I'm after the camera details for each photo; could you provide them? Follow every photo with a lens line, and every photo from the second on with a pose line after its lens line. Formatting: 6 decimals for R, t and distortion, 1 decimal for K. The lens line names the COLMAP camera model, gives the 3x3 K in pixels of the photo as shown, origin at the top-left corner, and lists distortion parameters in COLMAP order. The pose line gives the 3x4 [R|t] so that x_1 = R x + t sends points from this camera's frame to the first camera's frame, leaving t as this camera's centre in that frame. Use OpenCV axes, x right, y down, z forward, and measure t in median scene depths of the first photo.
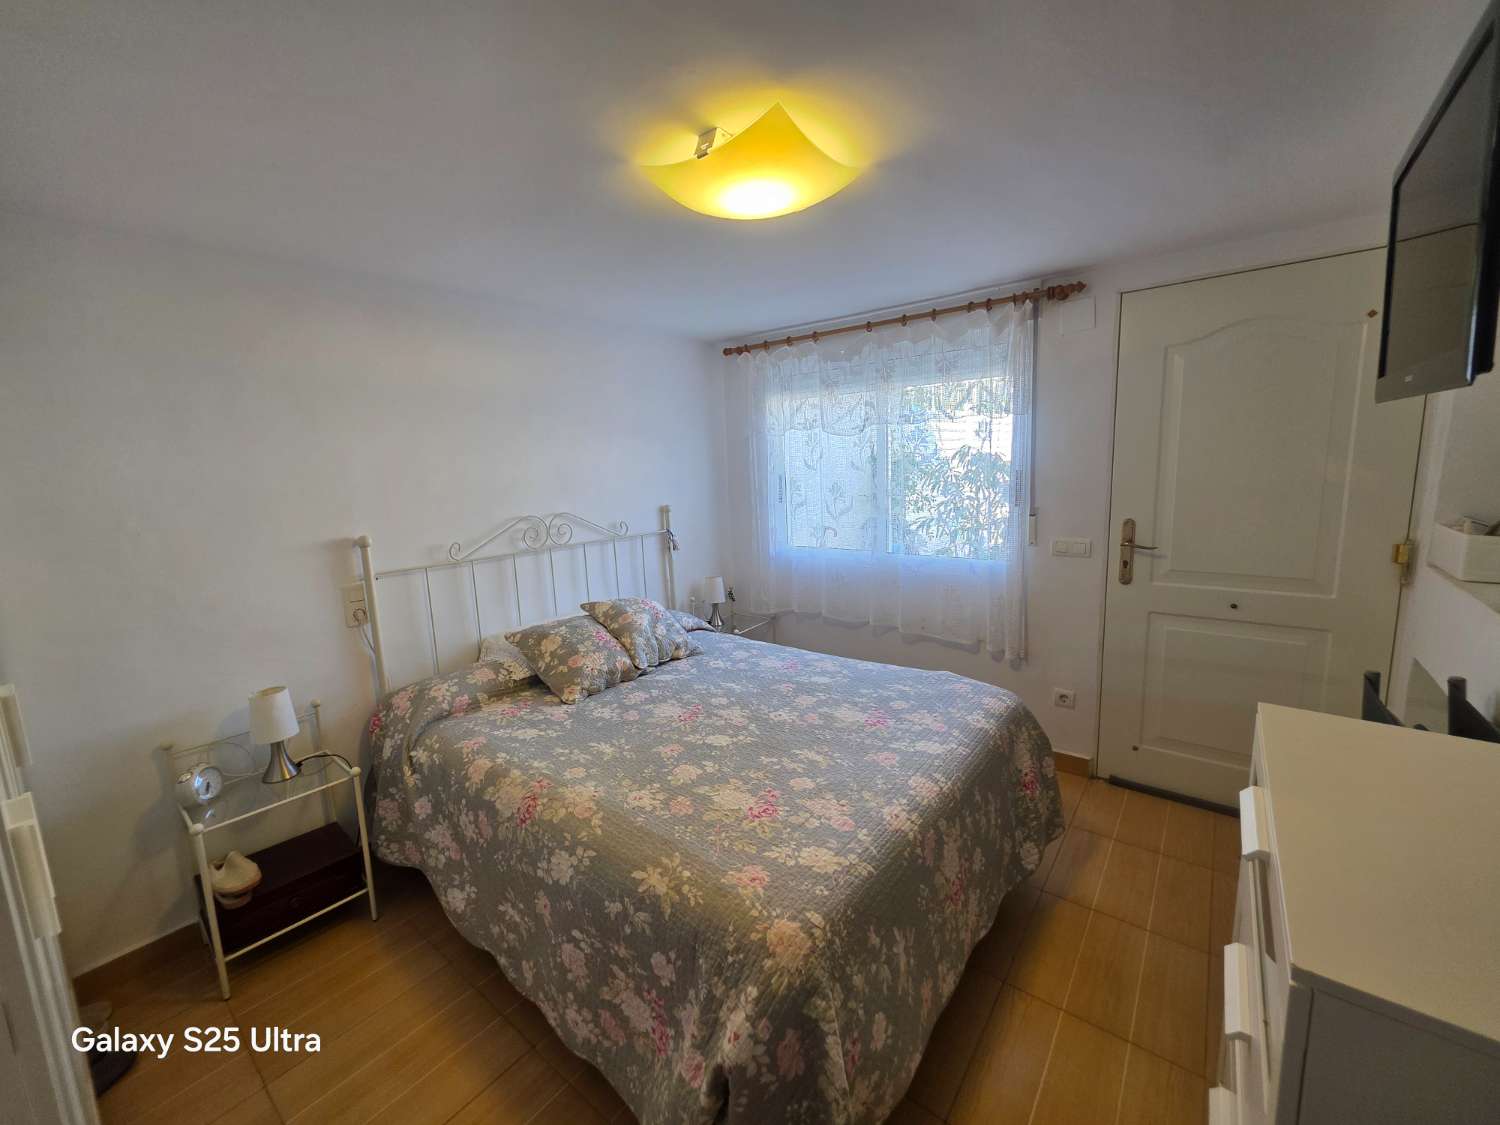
lens RADIAL K [[606.0, 0, 755.5], [0, 606.0, 554.8], [0, 0, 1]] dist [-0.000484, -0.000240]
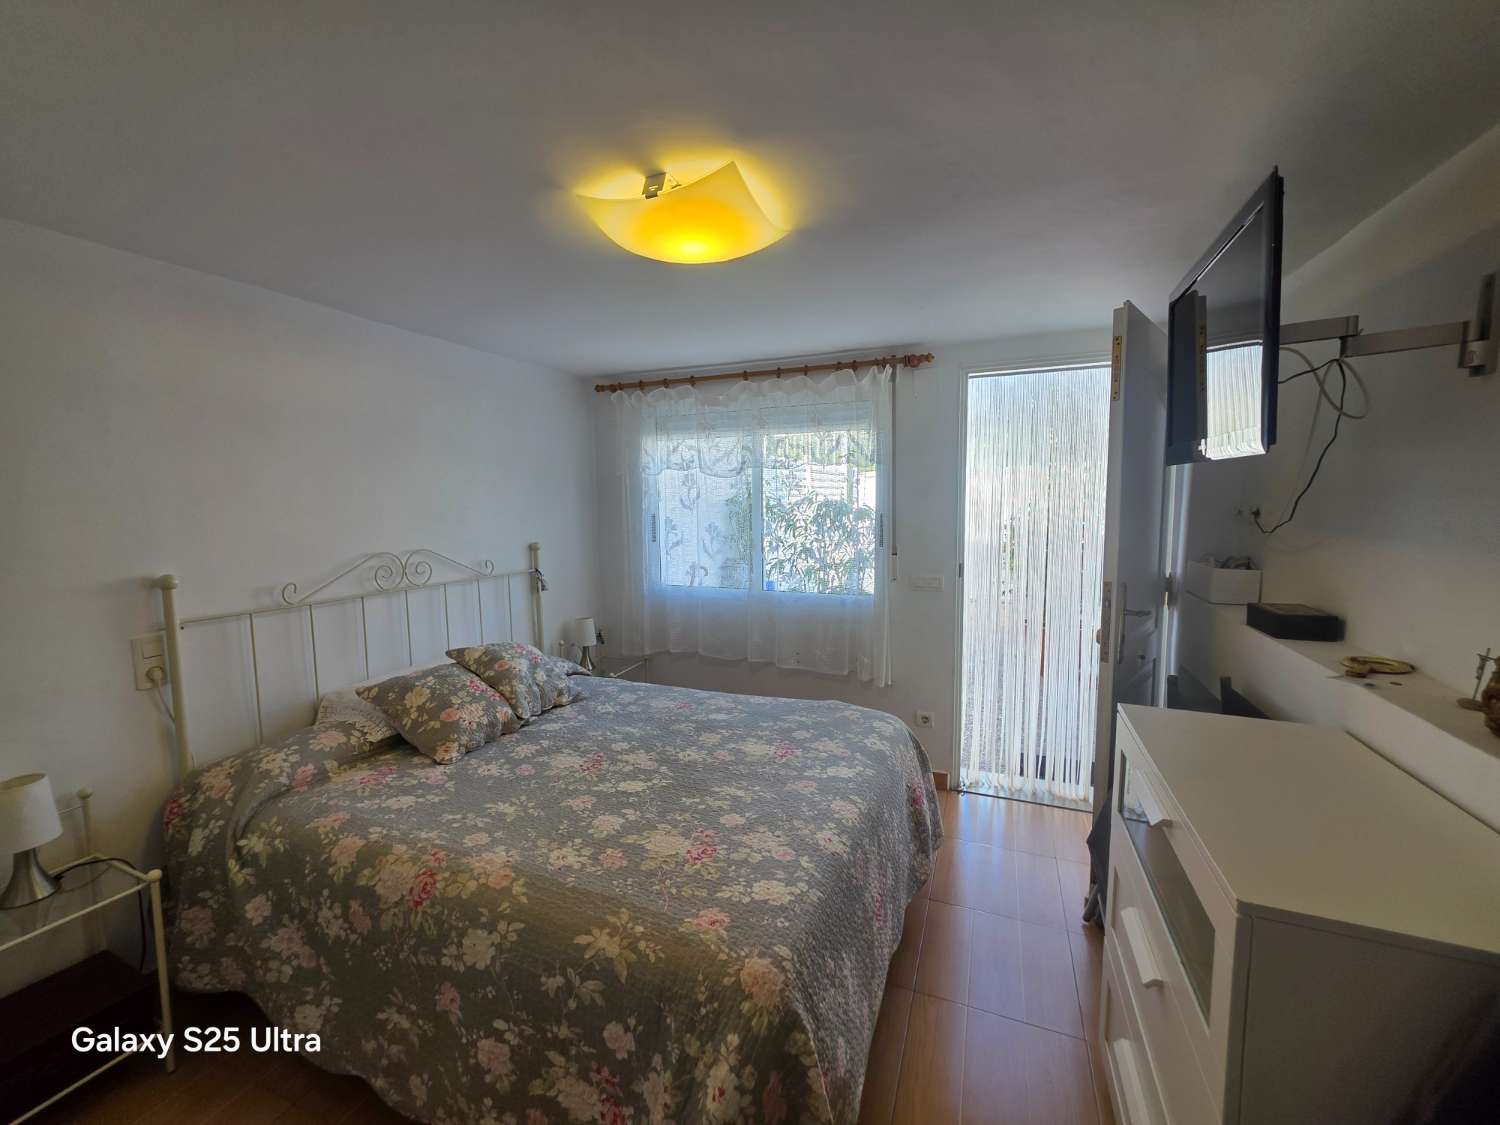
lens RADIAL K [[606.0, 0, 755.5], [0, 606.0, 554.8], [0, 0, 1]] dist [-0.000484, -0.000240]
pose [[0.960350, 0.003723, 0.278771, -0.148977], [0.016077, 0.997507, -0.068706, 0.012661], [-0.278332, 0.070464, 0.957897, 0.009834]]
